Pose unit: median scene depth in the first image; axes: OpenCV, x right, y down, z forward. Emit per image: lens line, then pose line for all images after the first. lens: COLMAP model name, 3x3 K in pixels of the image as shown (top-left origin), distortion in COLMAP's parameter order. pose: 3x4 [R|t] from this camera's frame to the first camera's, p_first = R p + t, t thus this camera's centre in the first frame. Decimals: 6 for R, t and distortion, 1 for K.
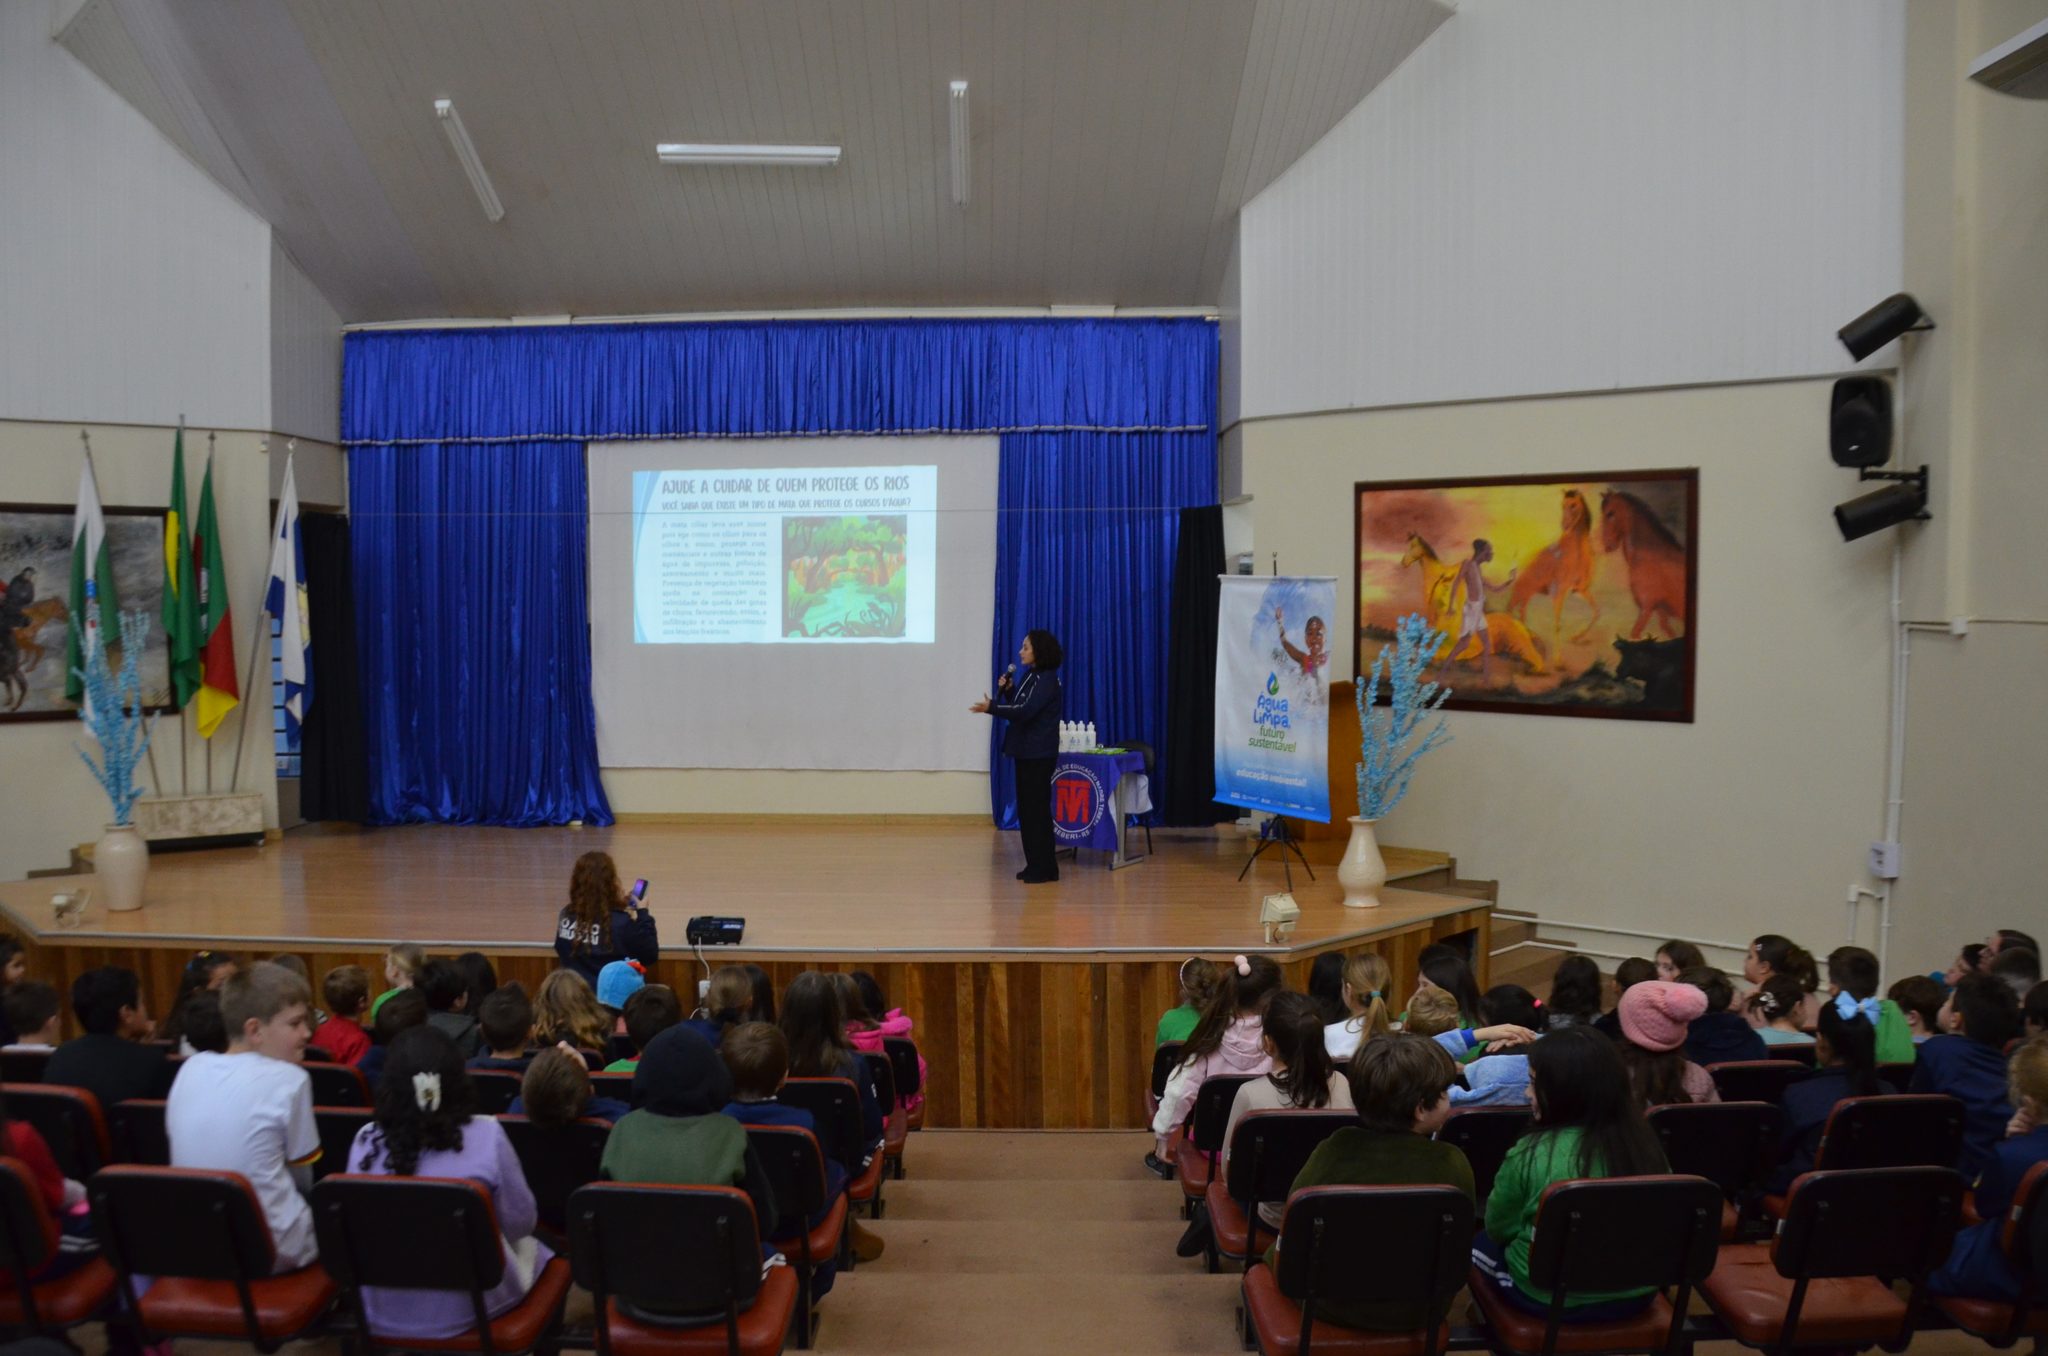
lens RADIAL K [[1668.1, 0, 1010.2], [0, 1668.1, 745.5], [0, 0, 1]] dist [-0.211568, 0.124223]
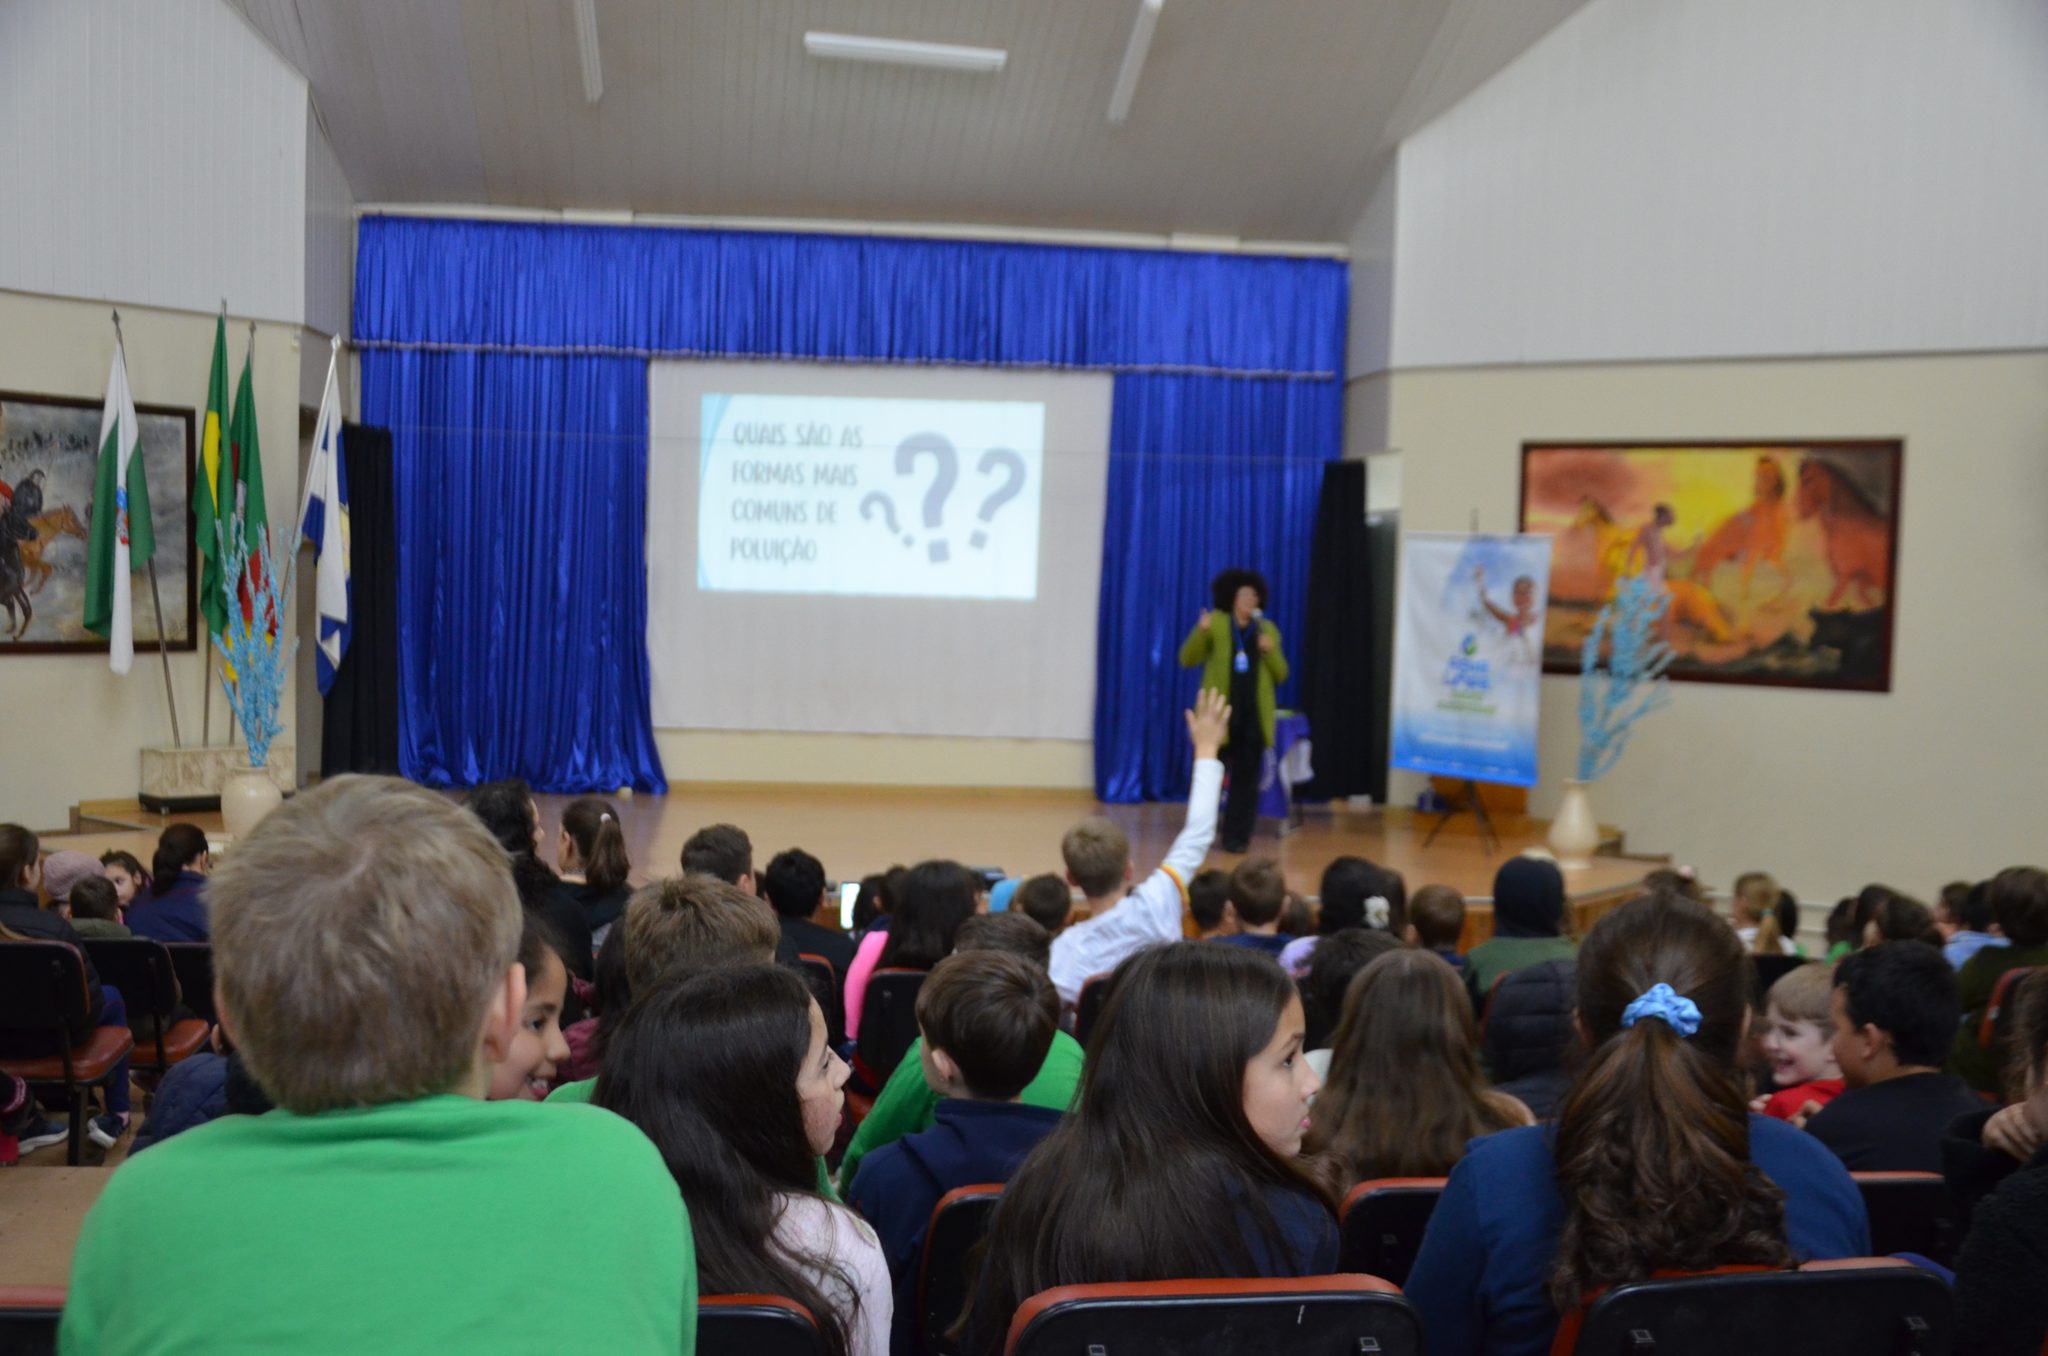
lens RADIAL K [[2086.1, 0, 1015.5], [0, 2086.1, 764.1], [0, 0, 1]] dist [-0.162726, 0.190944]
pose [[0.990109, 0.017317, 0.139227, -0.234087], [-0.017669, 0.999843, 0.001292, 0.030754], [-0.139183, -0.003739, 0.990260, -0.142217]]
